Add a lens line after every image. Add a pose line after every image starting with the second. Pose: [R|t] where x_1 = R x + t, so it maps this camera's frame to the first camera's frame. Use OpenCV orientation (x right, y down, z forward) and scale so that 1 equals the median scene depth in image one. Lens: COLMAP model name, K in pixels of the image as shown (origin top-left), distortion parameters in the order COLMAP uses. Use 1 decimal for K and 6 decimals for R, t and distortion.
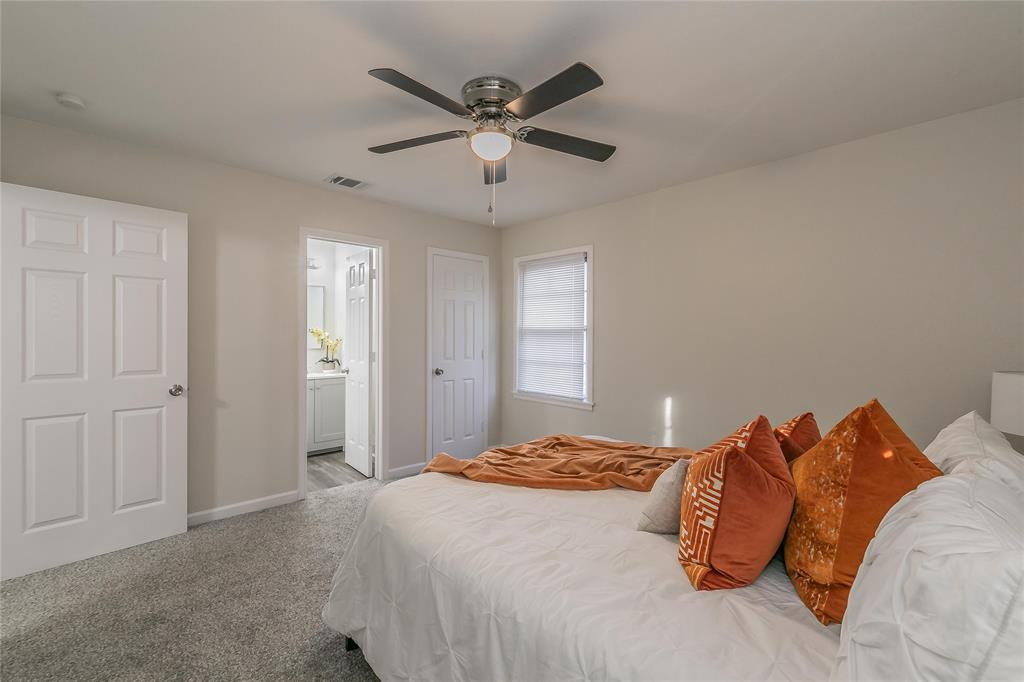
lens RADIAL K [[435.2, 0, 514.2], [0, 435.2, 337.9], [0, 0, 1]] dist [-0.000179, -0.000234]
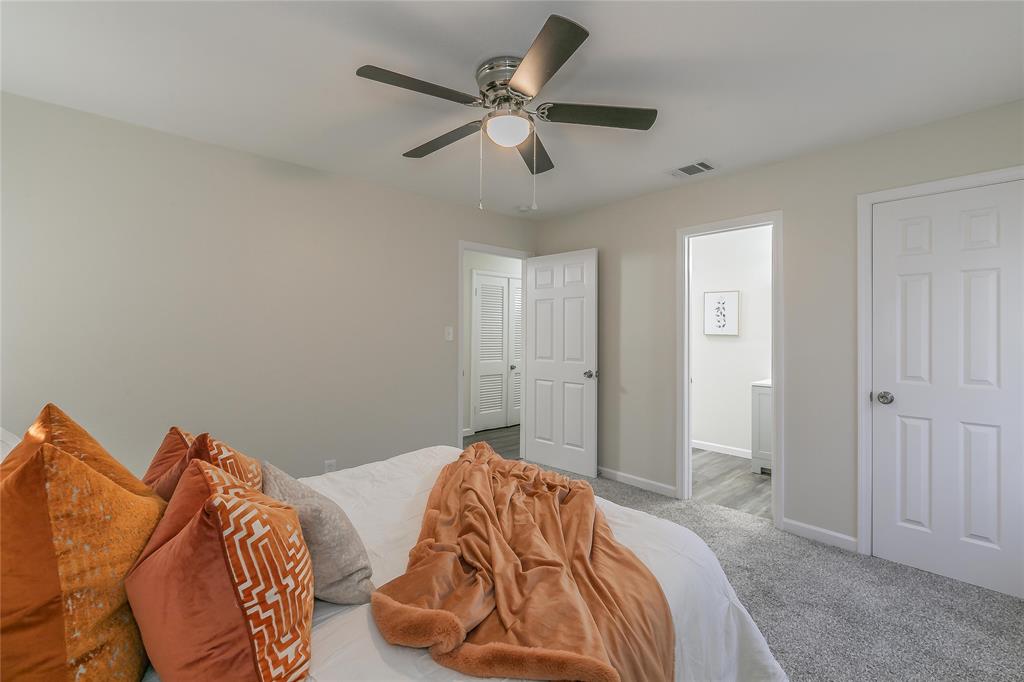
lens RADIAL K [[441.0, 0, 509.0], [0, 441.0, 335.6], [0, 0, 1]] dist [0.000405, -0.000201]
pose [[-0.016910, -0.003504, -0.999851, 0.552997], [-0.013755, 0.999900, -0.003271, 0.002220], [0.999762, 0.013698, -0.016957, 0.633345]]
